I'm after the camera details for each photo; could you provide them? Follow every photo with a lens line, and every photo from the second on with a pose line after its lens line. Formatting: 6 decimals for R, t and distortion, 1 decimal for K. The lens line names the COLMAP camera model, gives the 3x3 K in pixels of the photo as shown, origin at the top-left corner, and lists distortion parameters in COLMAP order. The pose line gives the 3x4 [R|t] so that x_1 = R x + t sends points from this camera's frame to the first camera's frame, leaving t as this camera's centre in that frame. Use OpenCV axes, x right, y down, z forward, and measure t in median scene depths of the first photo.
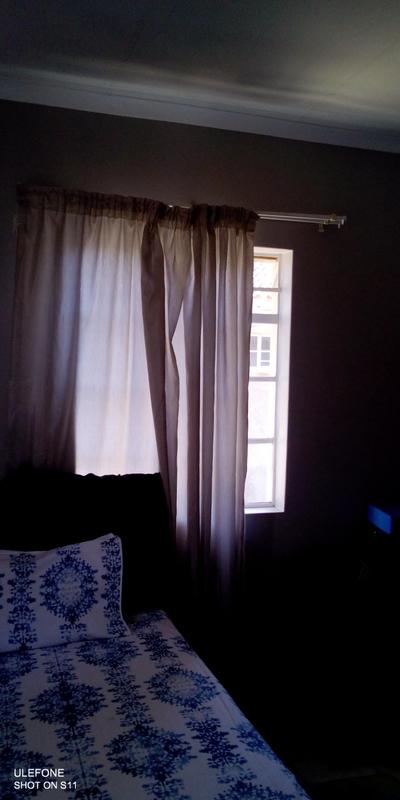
lens RADIAL K [[655.6, 0, 200.0], [0, 655.6, 400.0], [0, 0, 1]] dist [0.008412, 0.001144]
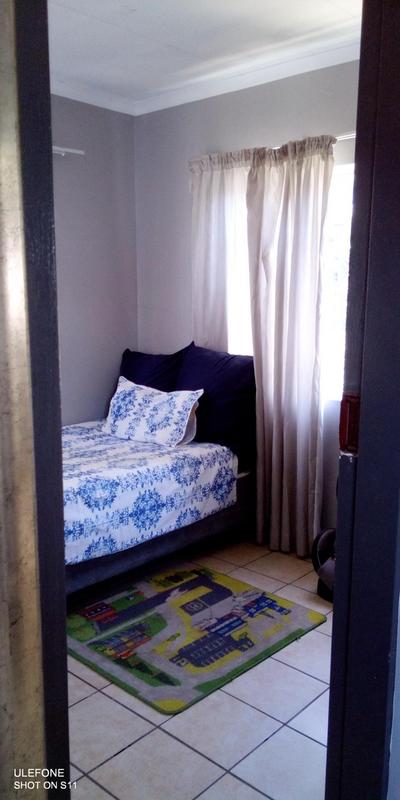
lens RADIAL K [[655.6, 0, 200.0], [0, 655.6, 400.0], [0, 0, 1]] dist [0.008412, 0.001144]
pose [[0.505791, 0.123151, -0.853820, 1.092161], [-0.034784, 0.991864, 0.122456, 0.040984], [0.861954, -0.032238, 0.505960, 0.220501]]
